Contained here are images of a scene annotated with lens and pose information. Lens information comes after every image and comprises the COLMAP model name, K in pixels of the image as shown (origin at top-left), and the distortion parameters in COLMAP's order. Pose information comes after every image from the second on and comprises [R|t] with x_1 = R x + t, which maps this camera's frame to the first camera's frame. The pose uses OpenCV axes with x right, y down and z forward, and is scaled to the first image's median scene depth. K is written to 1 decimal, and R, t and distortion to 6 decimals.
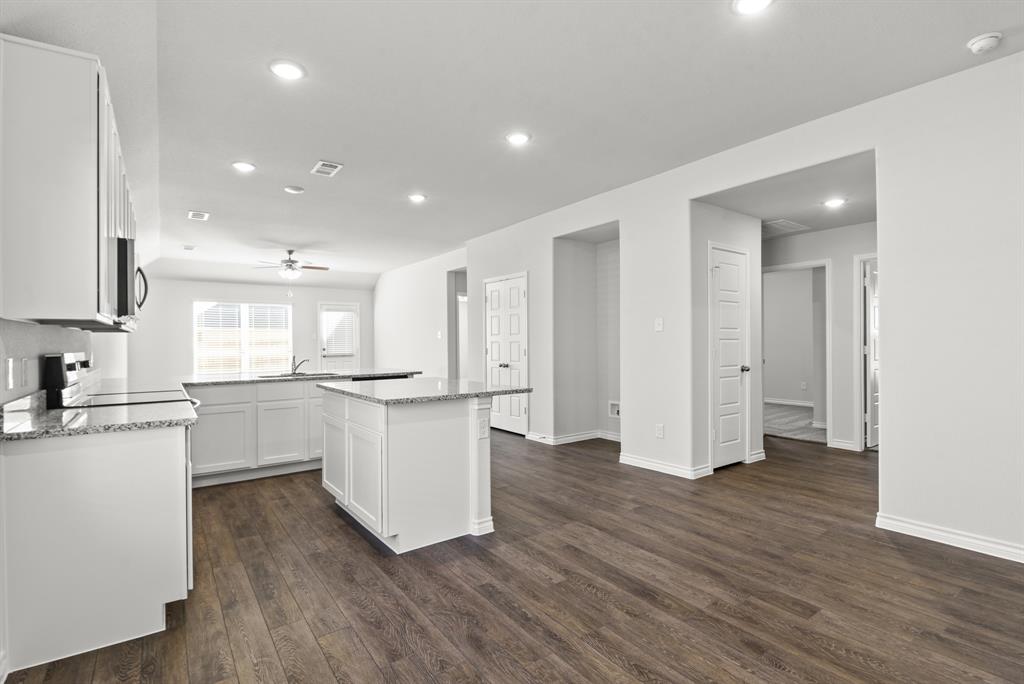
lens RADIAL K [[478.2, 0, 522.6], [0, 478.2, 343.4], [0, 0, 1]] dist [-0.002325, -0.000230]
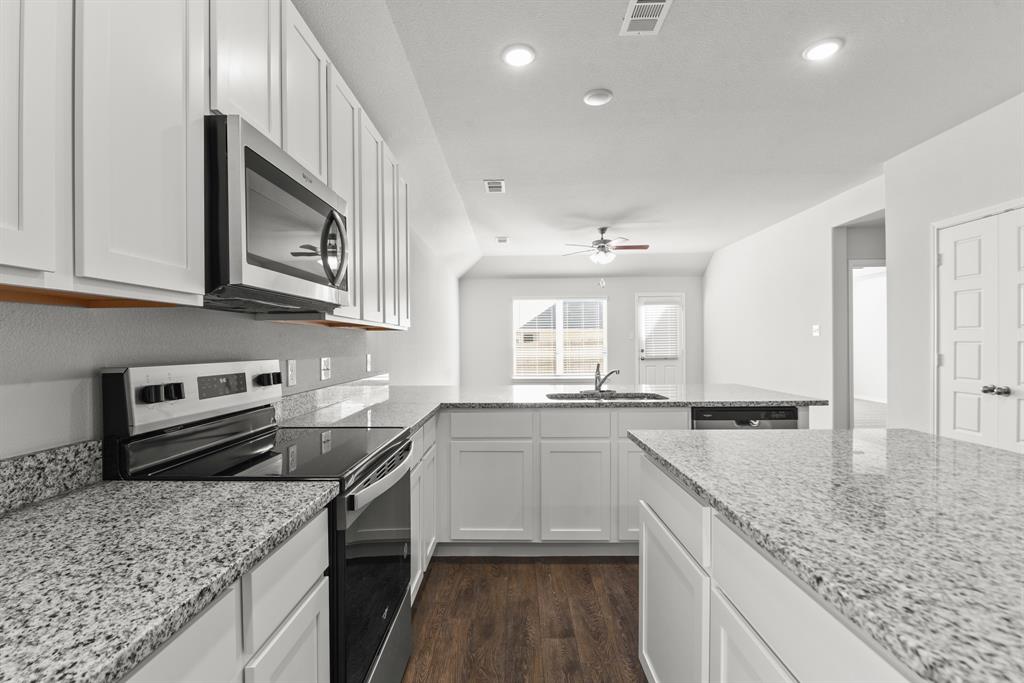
lens RADIAL K [[478.2, 0, 518.6], [0, 478.2, 344.9], [0, 0, 1]] dist [-0.002325, -0.000230]
pose [[0.798092, 0.002708, -0.602529, -0.119761], [-0.000325, 0.999992, 0.004065, -0.001477], [0.602535, -0.003049, 0.798087, 0.287311]]
